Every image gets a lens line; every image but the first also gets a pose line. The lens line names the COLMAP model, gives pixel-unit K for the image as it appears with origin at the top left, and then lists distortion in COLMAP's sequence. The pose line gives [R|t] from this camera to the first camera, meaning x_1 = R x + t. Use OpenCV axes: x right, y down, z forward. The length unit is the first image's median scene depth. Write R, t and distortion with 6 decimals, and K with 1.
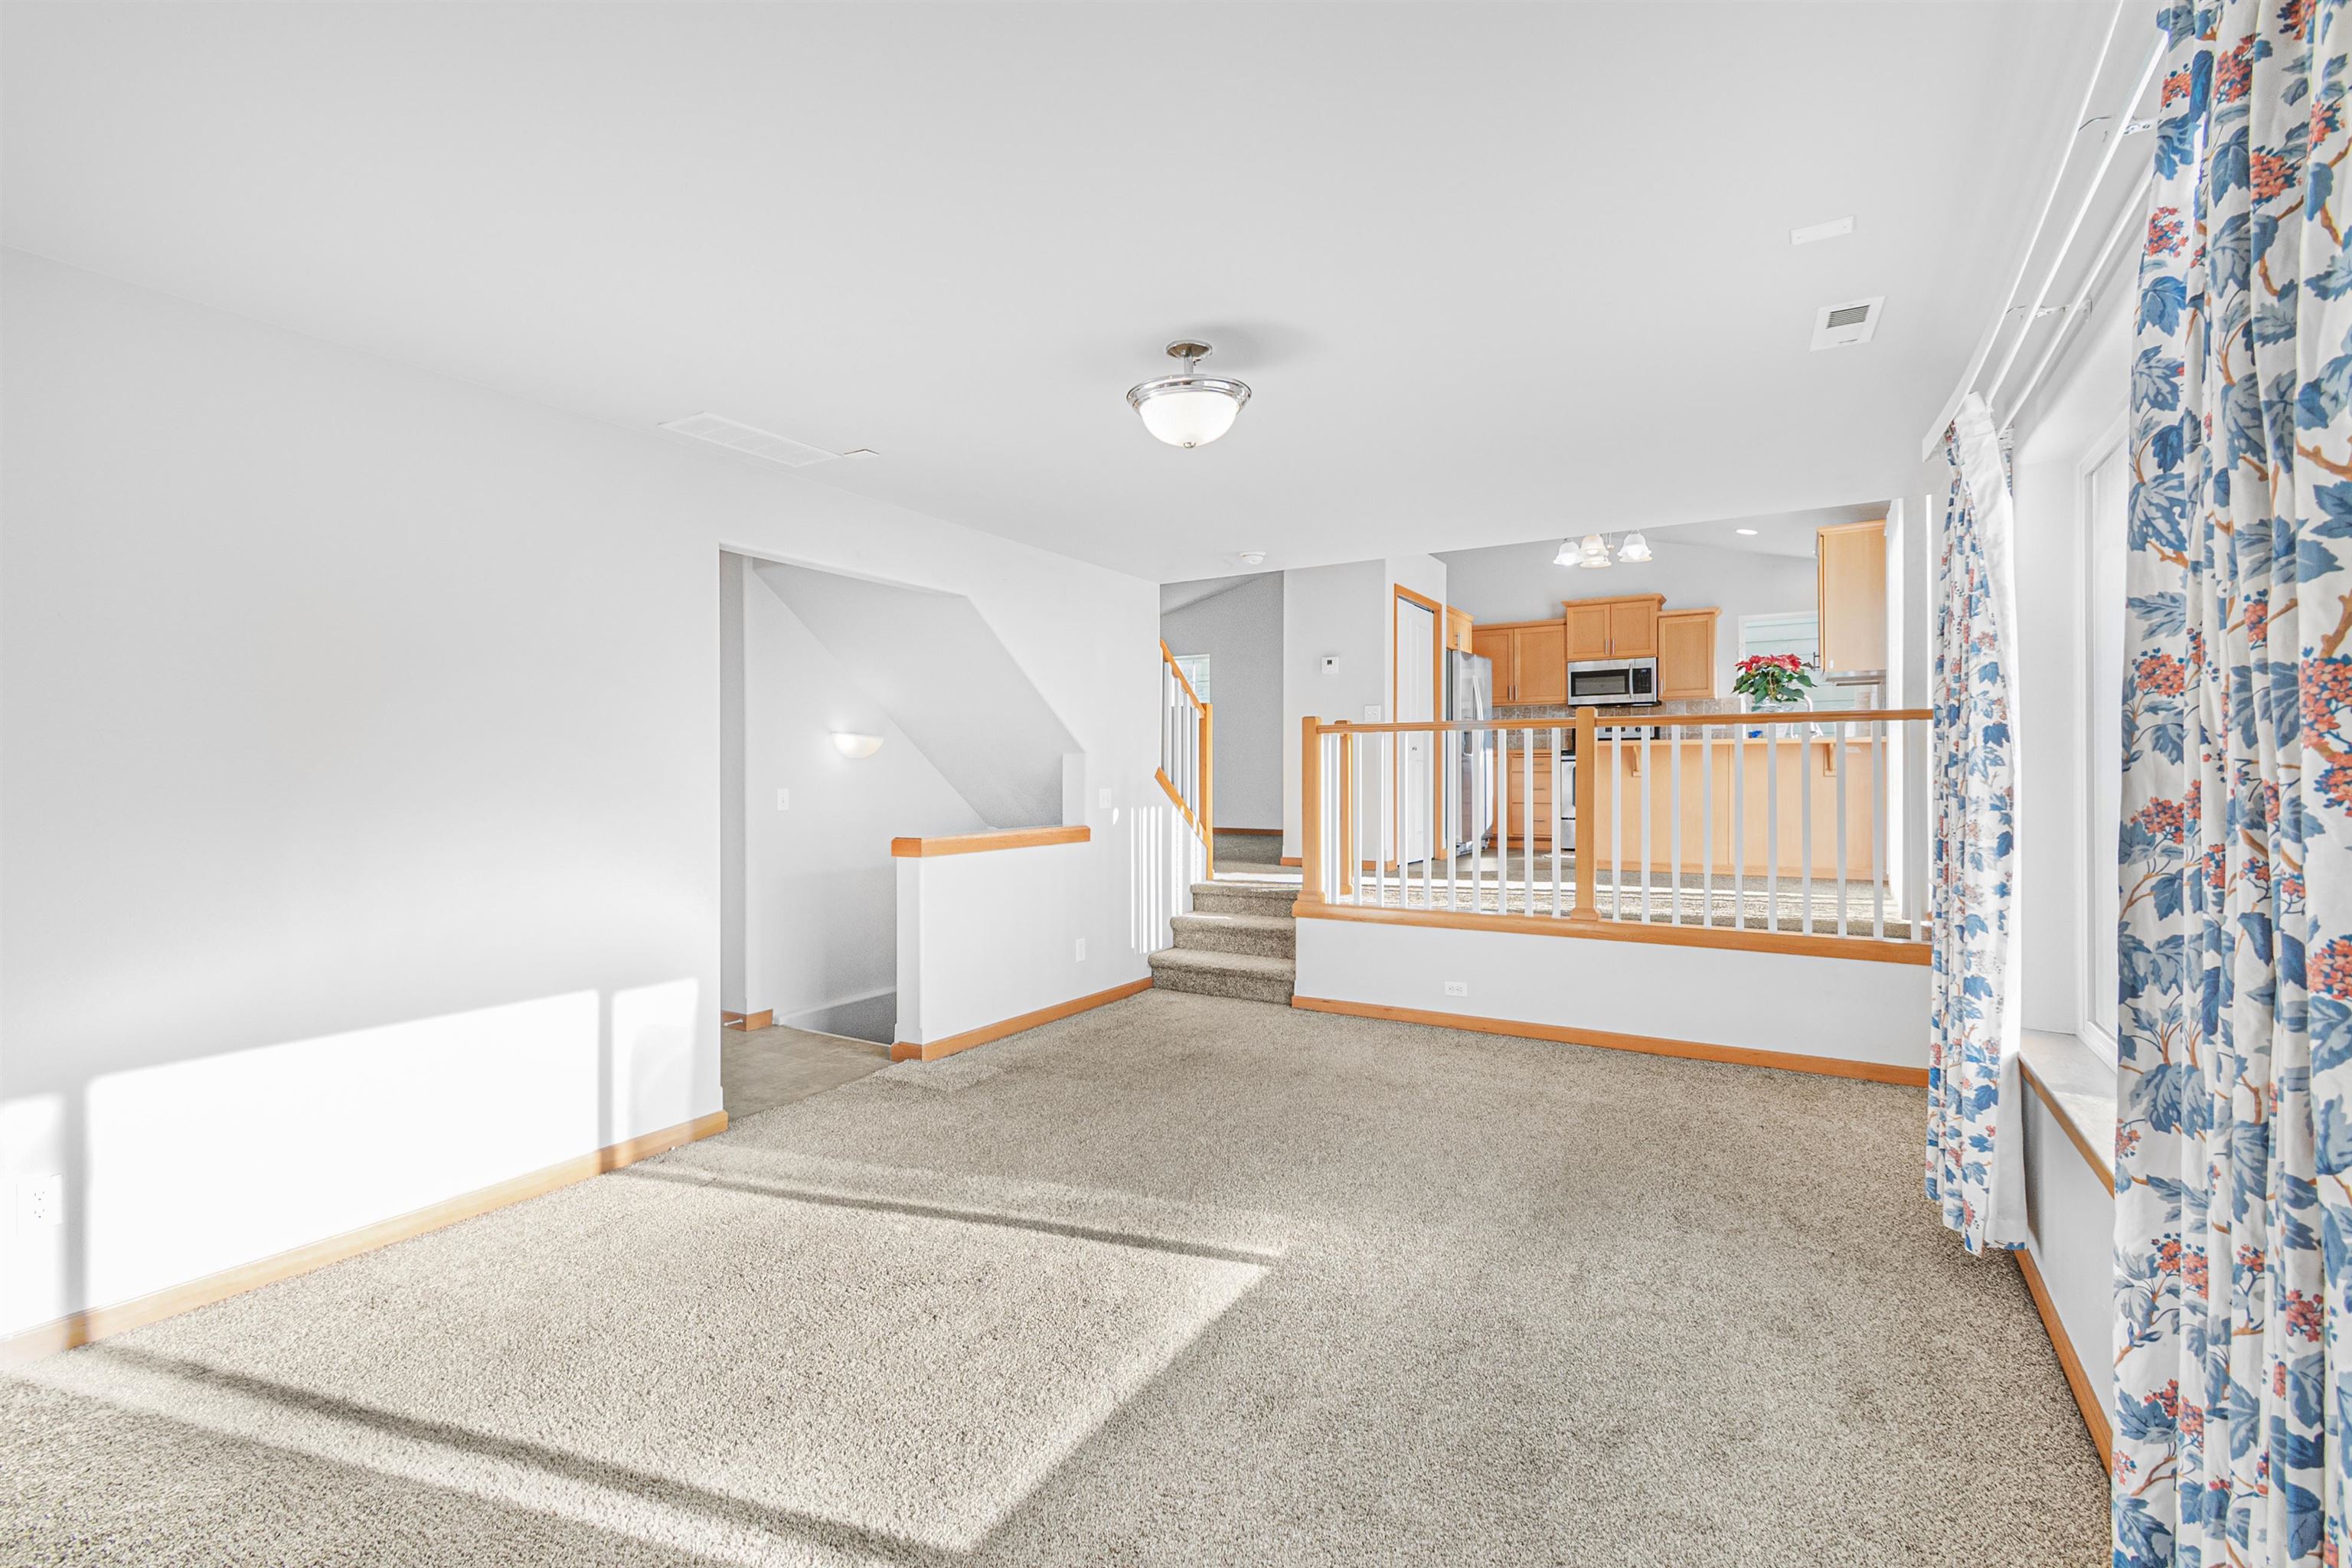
lens RADIAL K [[1053.8, 0, 1171.6], [0, 1053.8, 776.6], [0, 0, 1]] dist [0.007737, -0.004189]
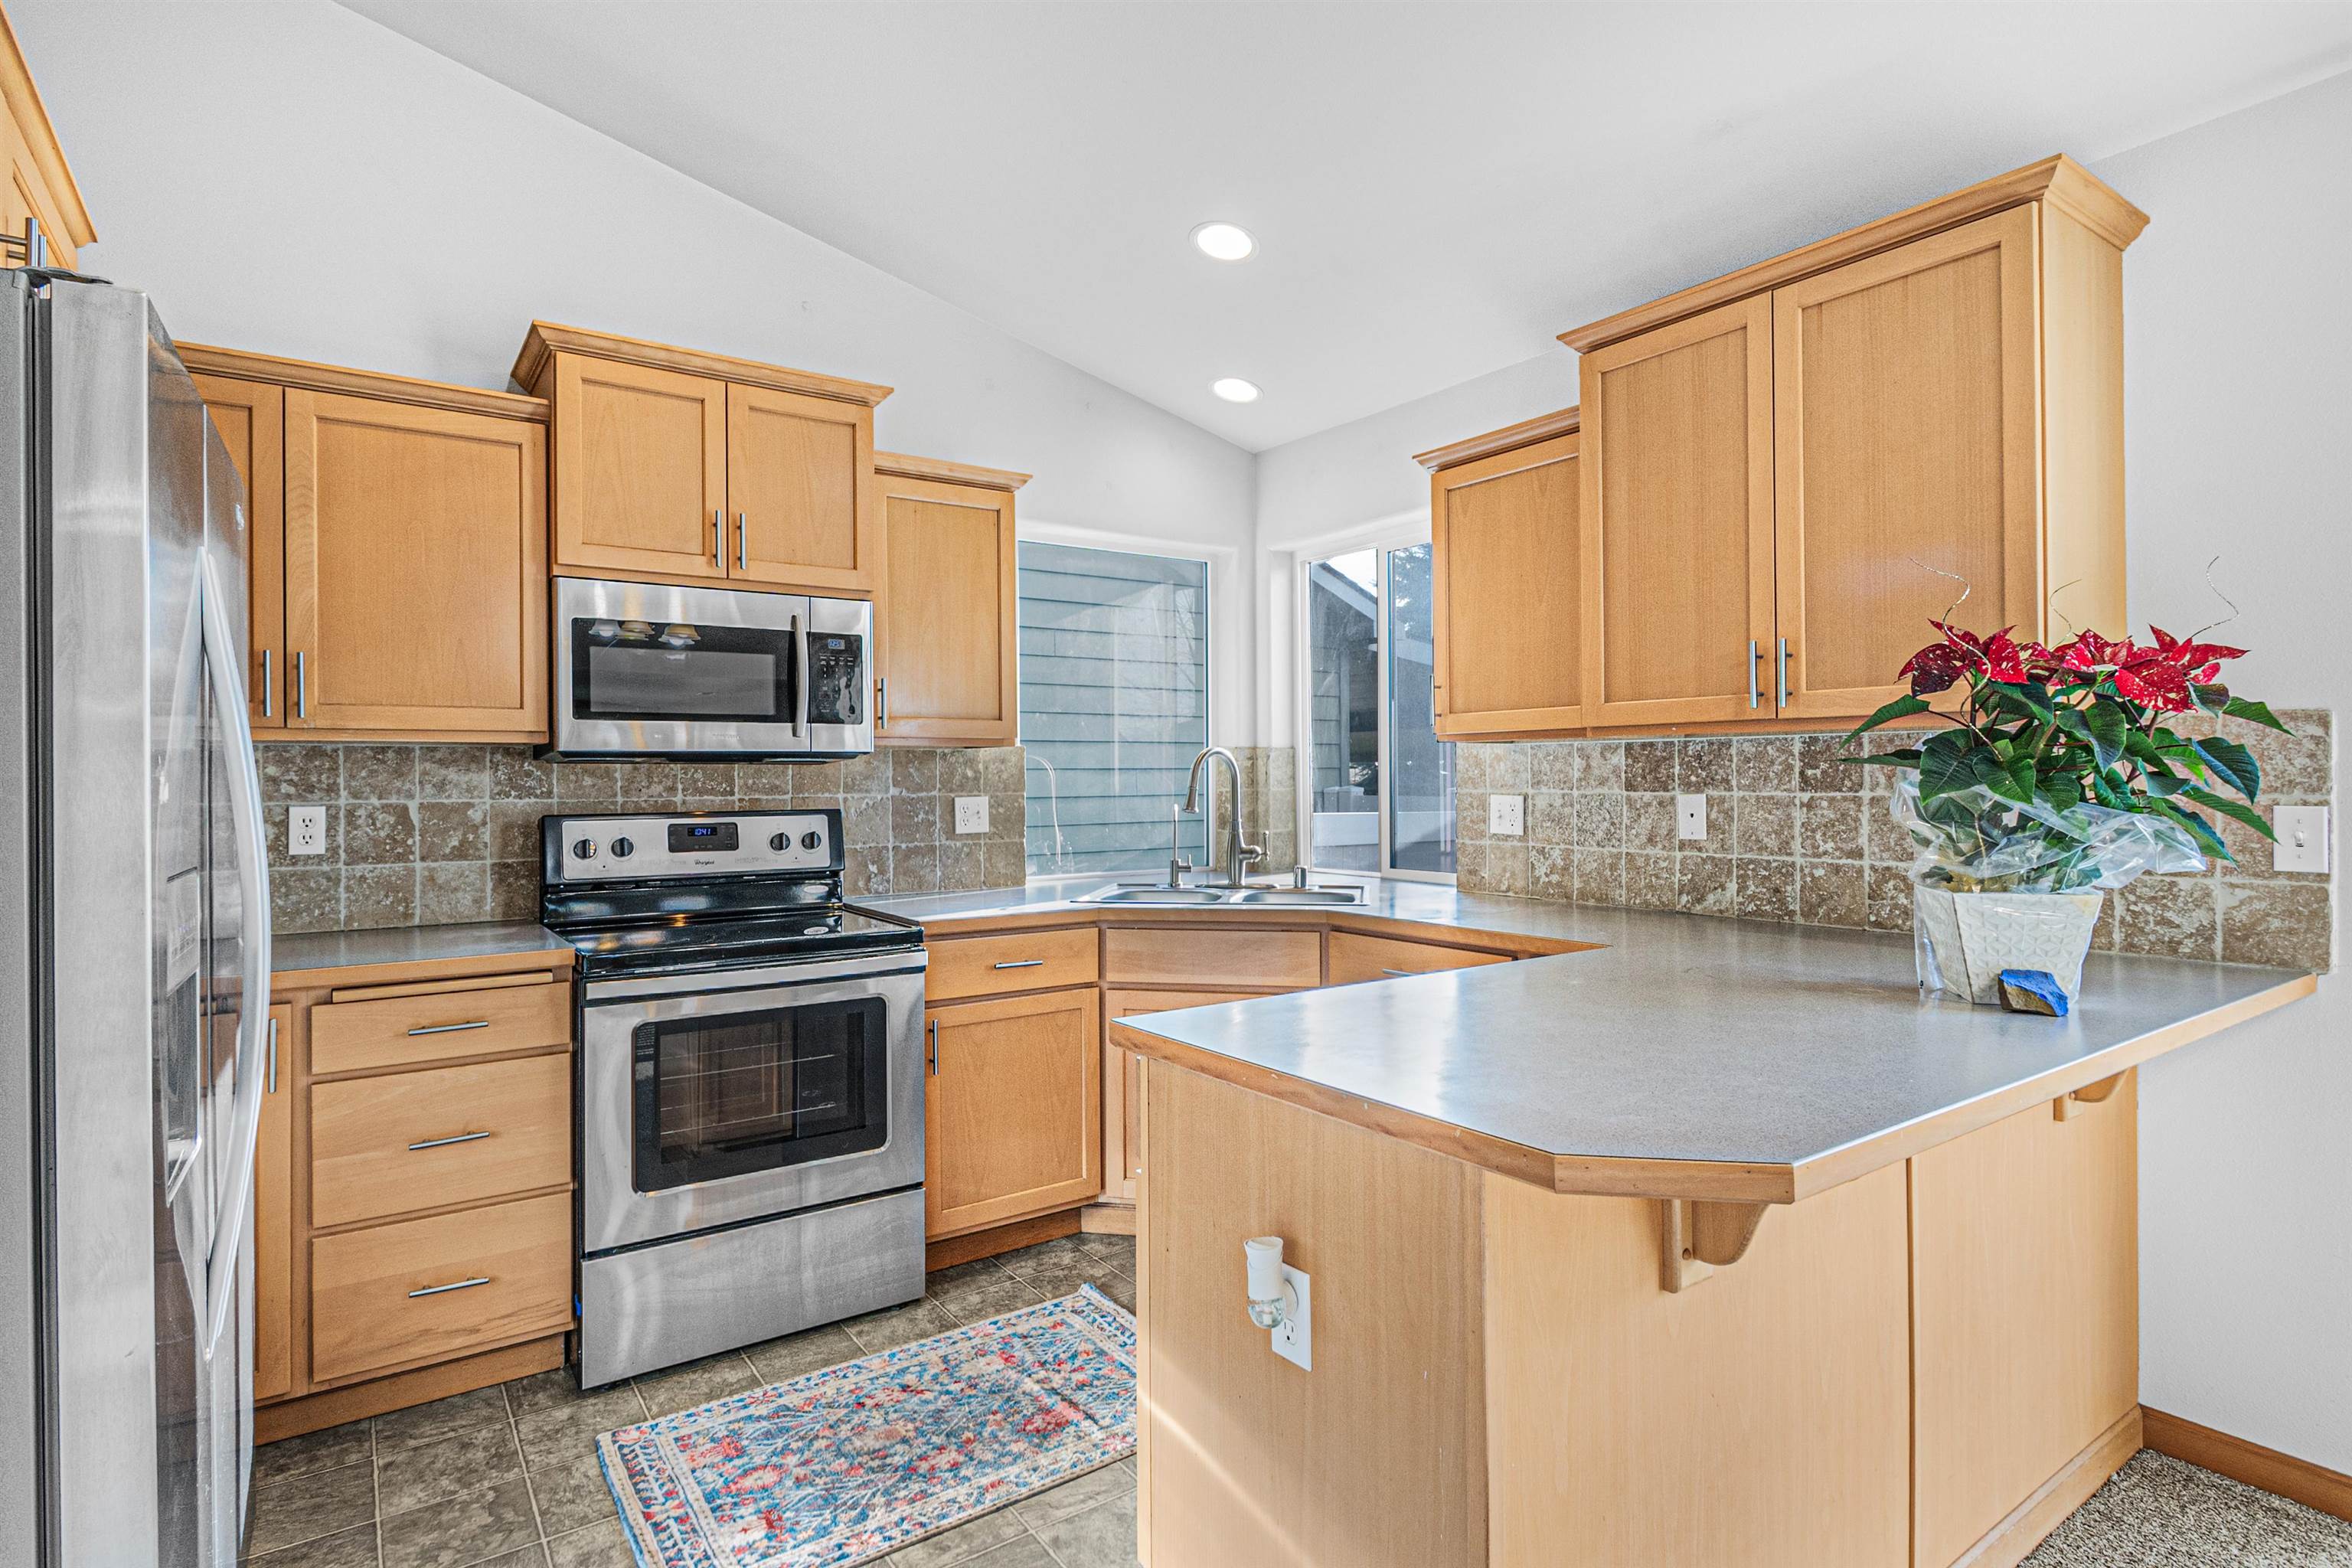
lens RADIAL K [[1198.1, 0, 1161.2], [0, 1198.1, 773.9], [0, 0, 1]] dist [-0.000032, 0.000868]
pose [[0.397087, -0.004662, 0.917769, 0.181554], [0.001500, 0.999989, 0.004430, -0.065967], [-0.917780, -0.000382, 0.397090, 0.784643]]
